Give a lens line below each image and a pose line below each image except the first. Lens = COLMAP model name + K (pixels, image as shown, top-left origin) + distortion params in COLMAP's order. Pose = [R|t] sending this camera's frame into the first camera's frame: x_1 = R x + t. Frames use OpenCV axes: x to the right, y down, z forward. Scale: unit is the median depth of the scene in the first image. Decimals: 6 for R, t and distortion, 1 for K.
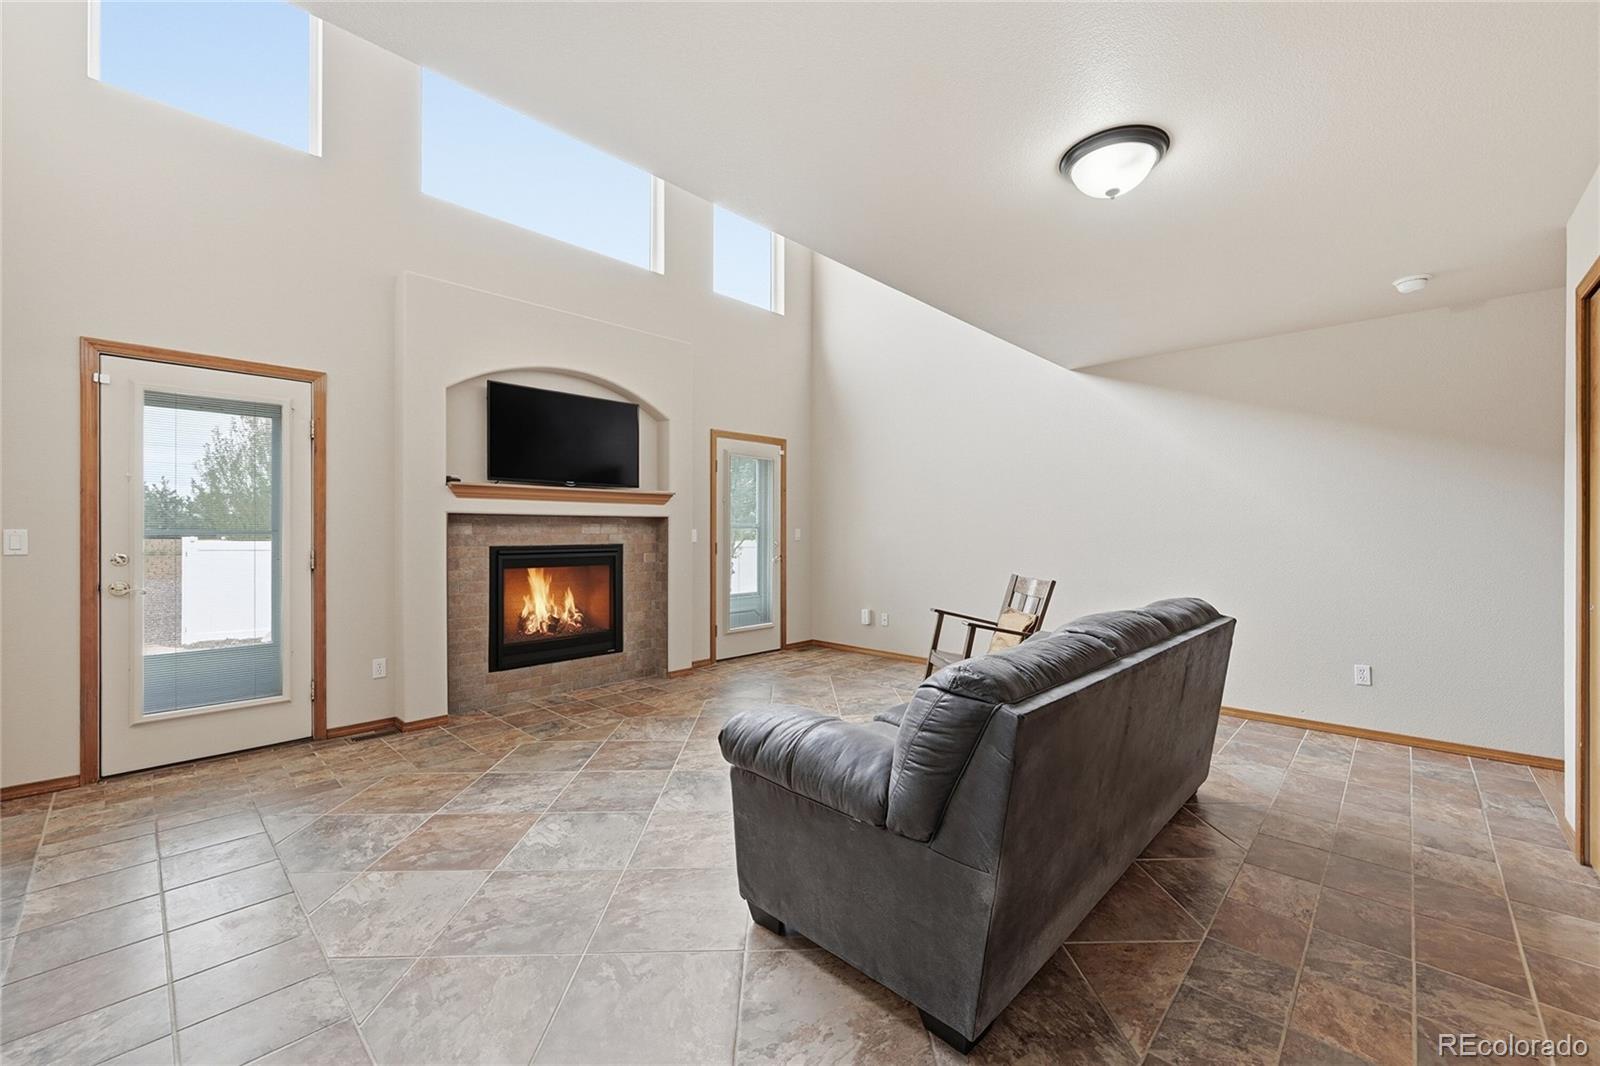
lens RADIAL K [[643.1, 0, 805.6], [0, 643.1, 527.9], [0, 0, 1]] dist [-0.001050, -0.000990]
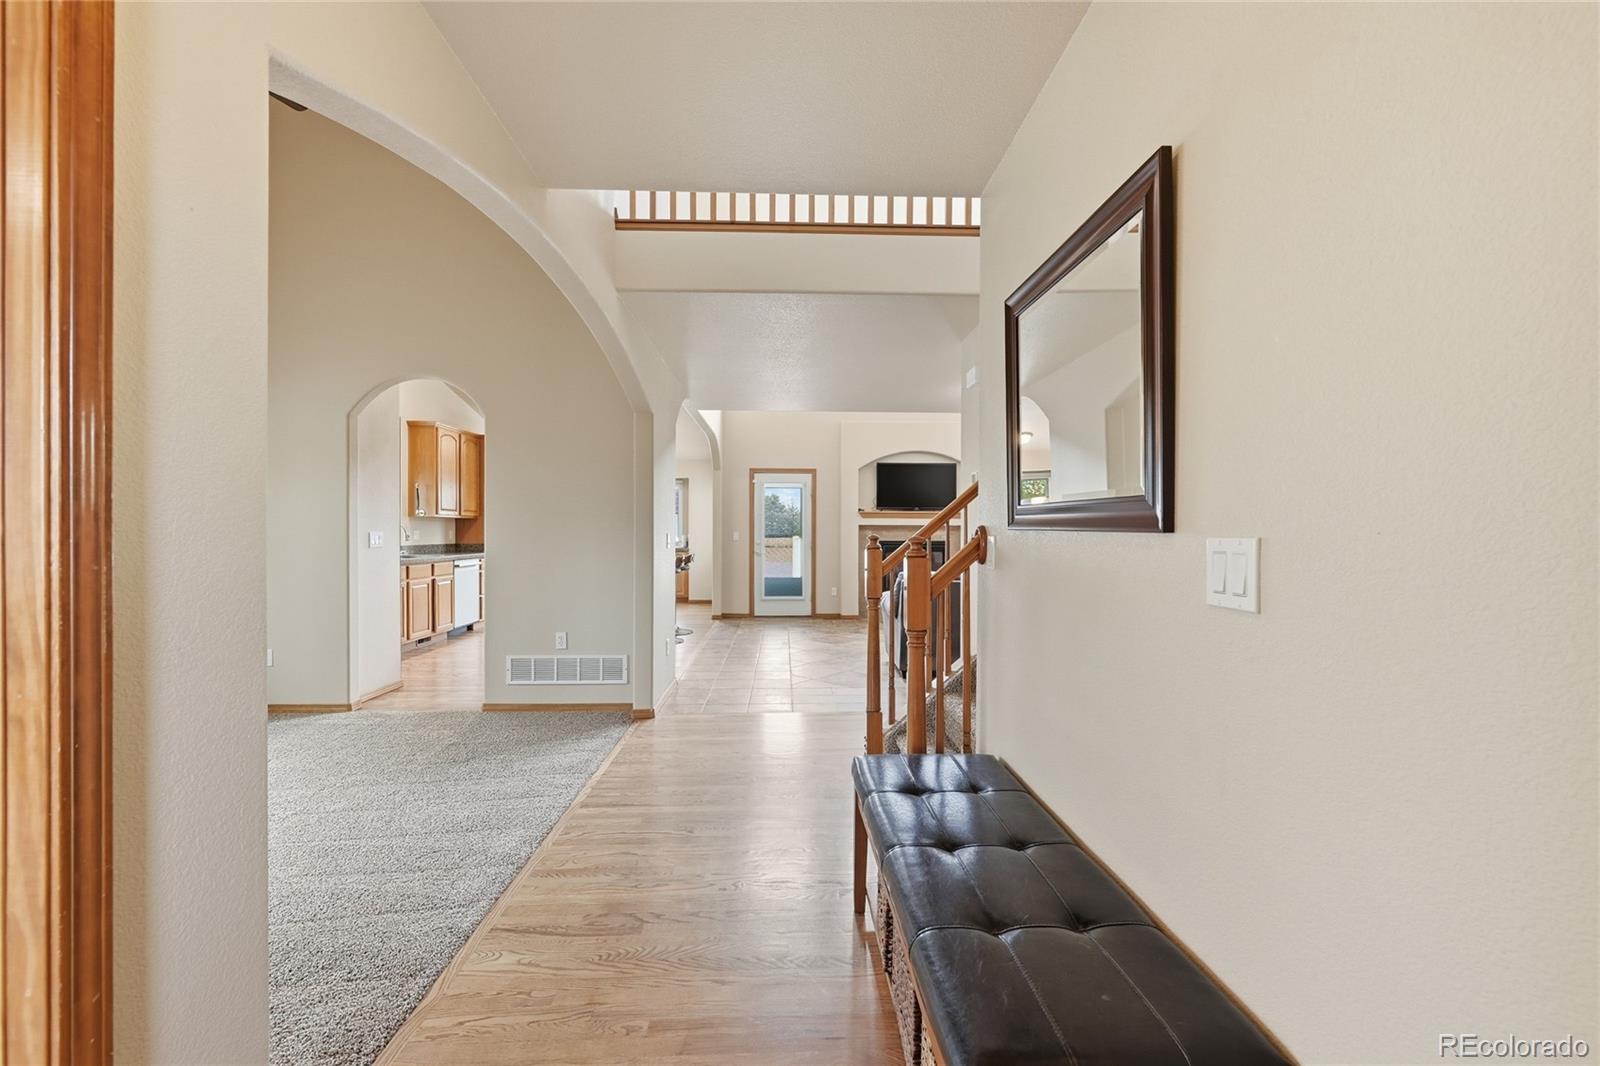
lens RADIAL K [[643.1, 0, 805.4], [0, 643.1, 534.7], [0, 0, 1]] dist [-0.001050, -0.000990]
pose [[0.710014, 0.001743, -0.704186, 0.945829], [-0.001953, 0.999998, 0.000507, 0.009101], [0.704185, 0.001016, 0.710016, -0.766985]]
